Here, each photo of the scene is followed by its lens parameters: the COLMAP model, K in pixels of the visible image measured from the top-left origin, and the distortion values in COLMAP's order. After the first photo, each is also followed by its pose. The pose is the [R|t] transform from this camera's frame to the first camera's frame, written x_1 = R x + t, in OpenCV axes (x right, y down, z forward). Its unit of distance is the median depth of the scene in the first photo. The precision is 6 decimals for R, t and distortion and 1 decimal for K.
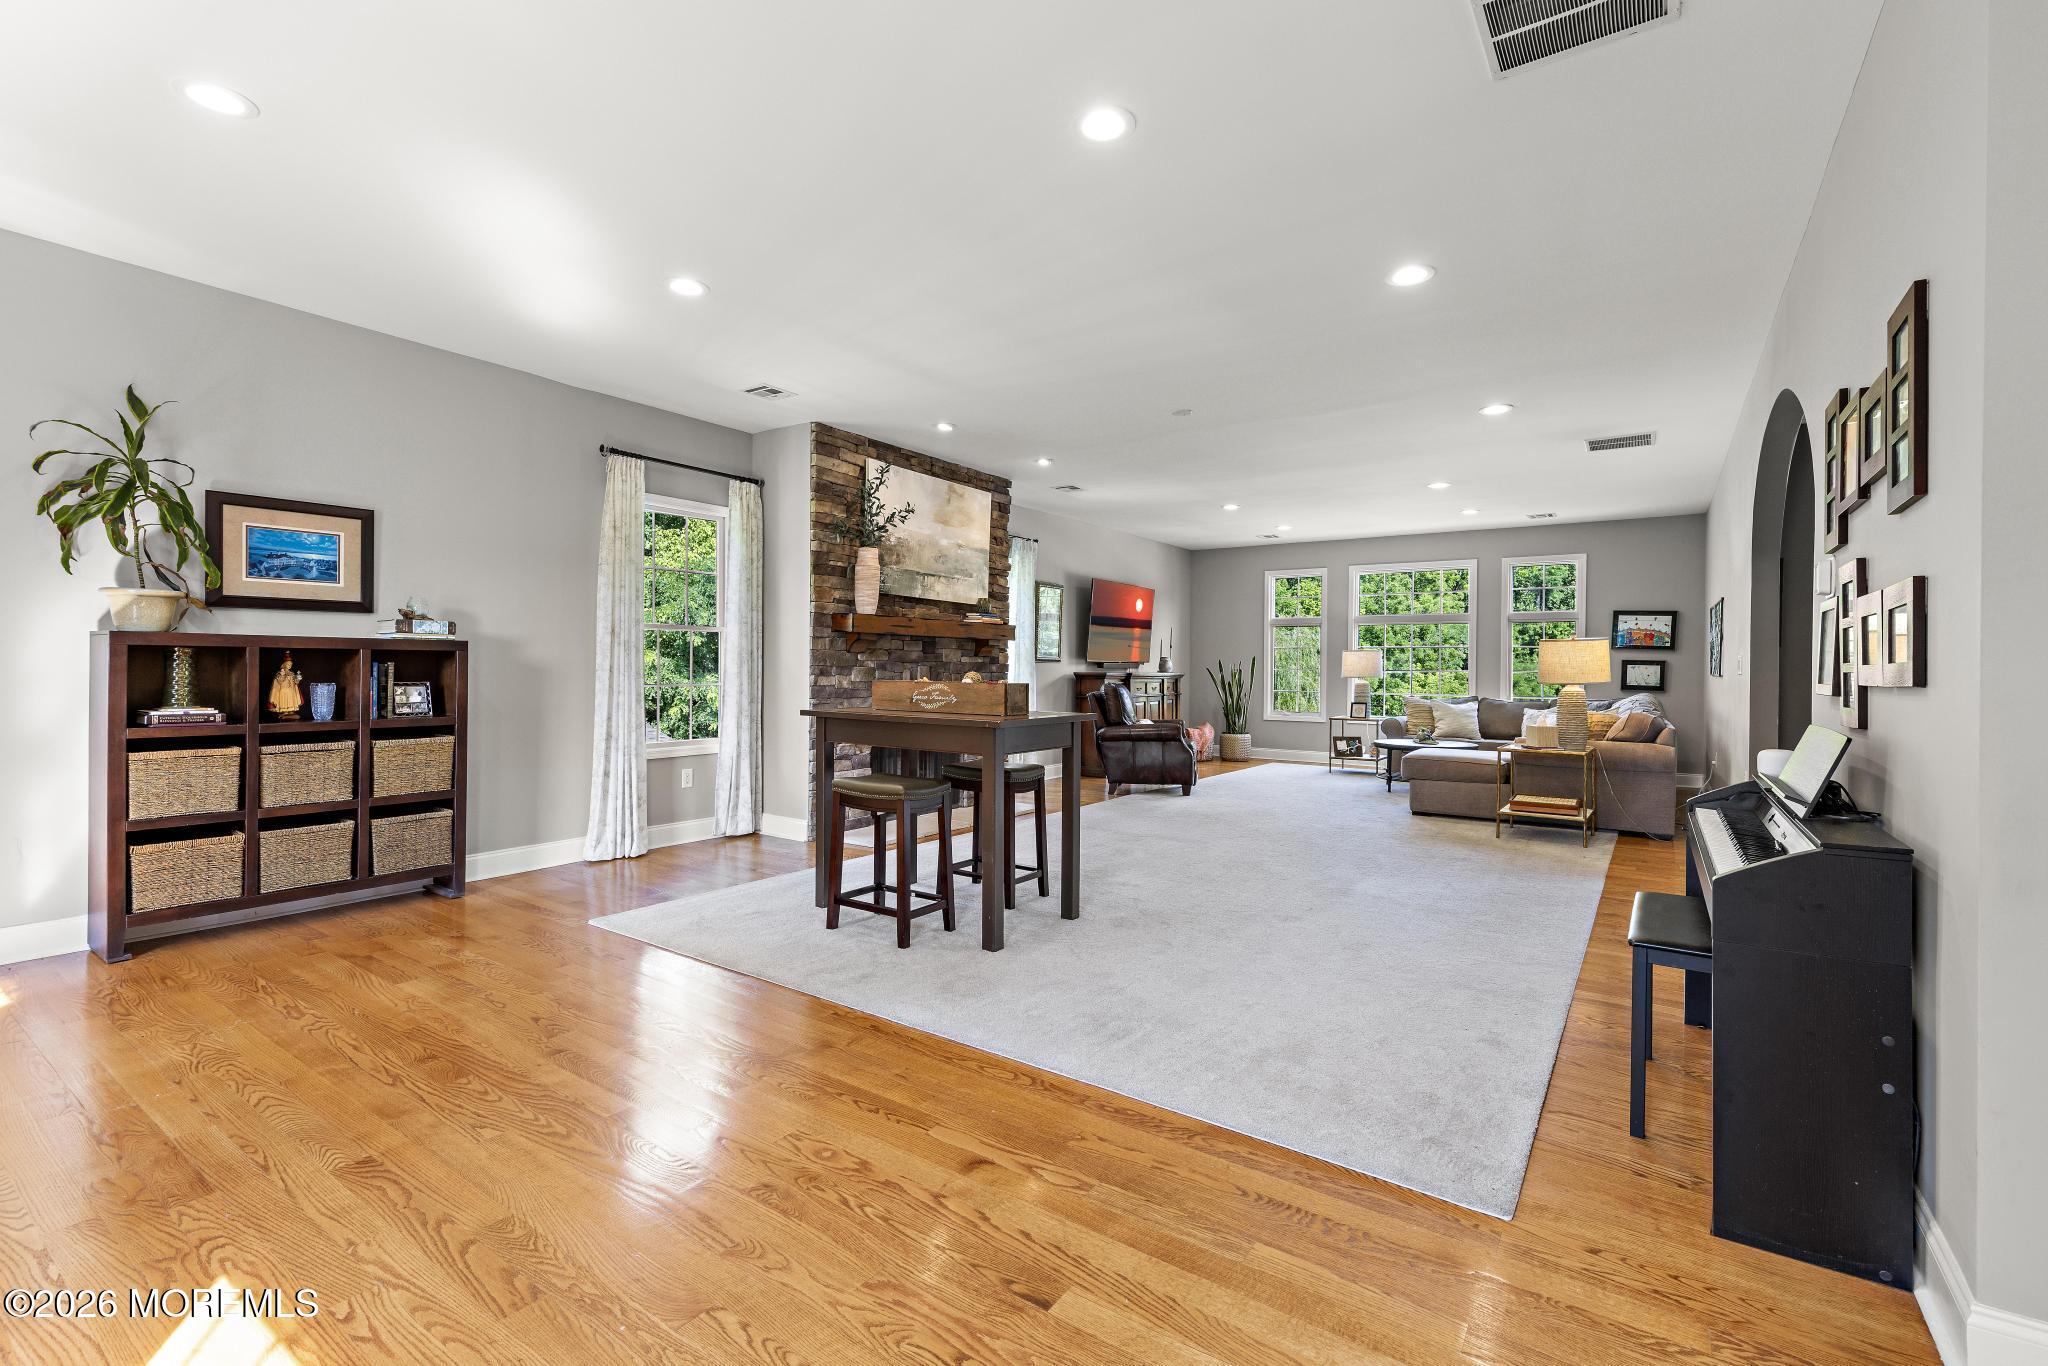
lens RADIAL K [[896.5, 0, 1020.0], [0, 896.5, 684.6], [0, 0, 1]] dist [0.015216, -0.002507]
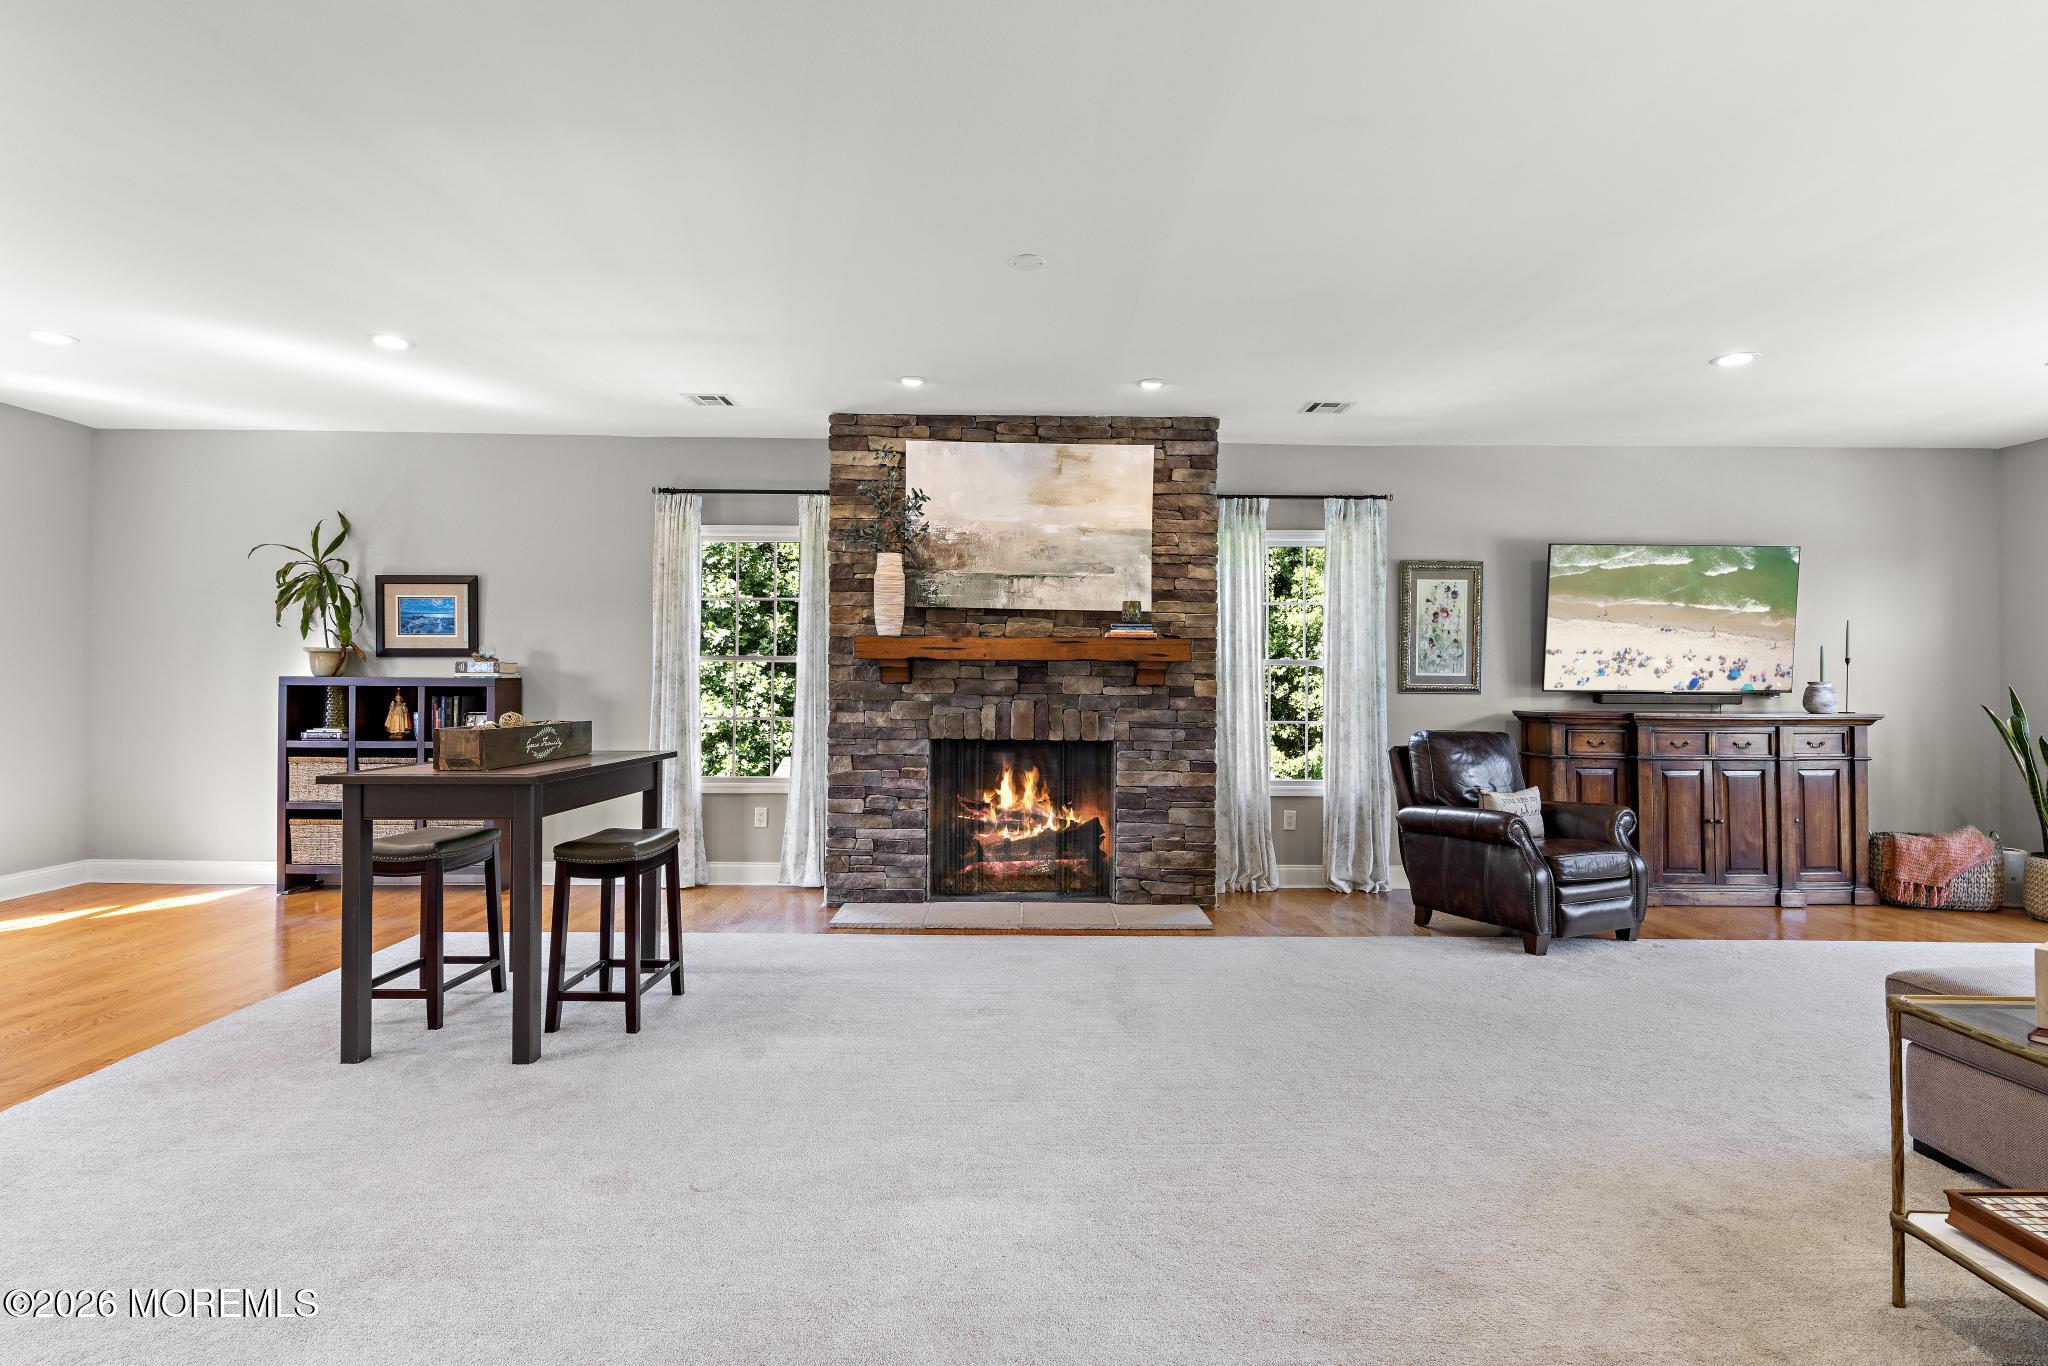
lens RADIAL K [[1028.0, 0, 1033.9], [0, 1028.0, 674.3], [0, 0, 1]] dist [0.003125, 0.000087]
pose [[0.587086, -0.011914, -0.809437, 0.574059], [-0.017628, 0.999466, -0.027498, -0.018854], [0.809332, 0.030413, 0.586563, 0.505414]]
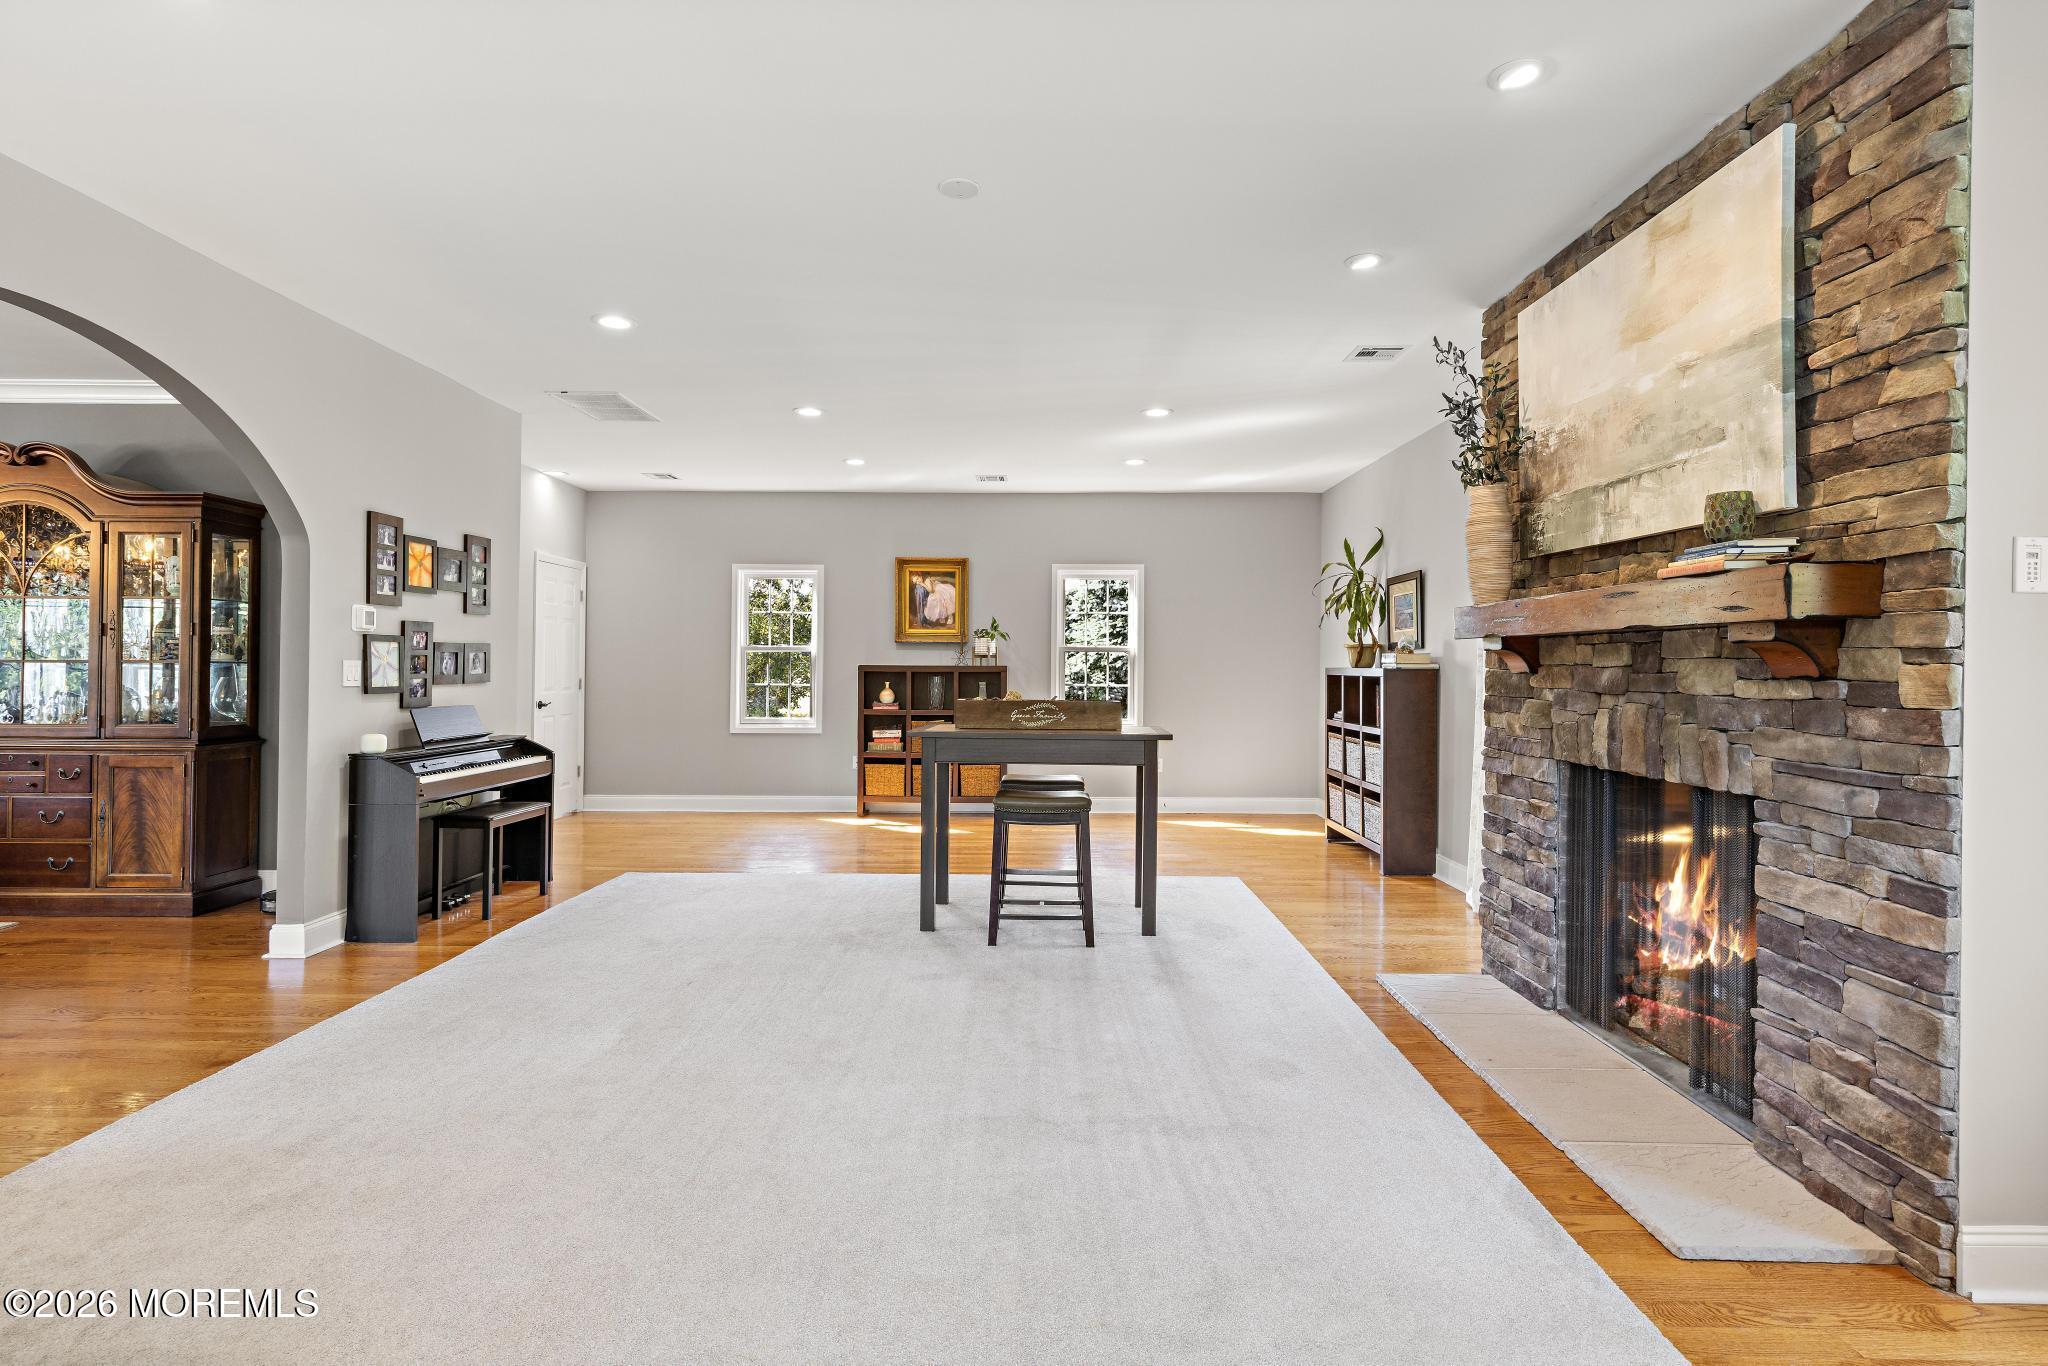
lens RADIAL K [[1028.0, 0, 1024.5], [0, 1028.0, 669.6], [0, 0, 1]] dist [0.003125, 0.000087]
pose [[-0.819103, -0.016365, -0.573413, 0.384882], [-0.030484, 0.999422, 0.015022, -0.034454], [0.572836, 0.029785, -0.819129, 1.209266]]
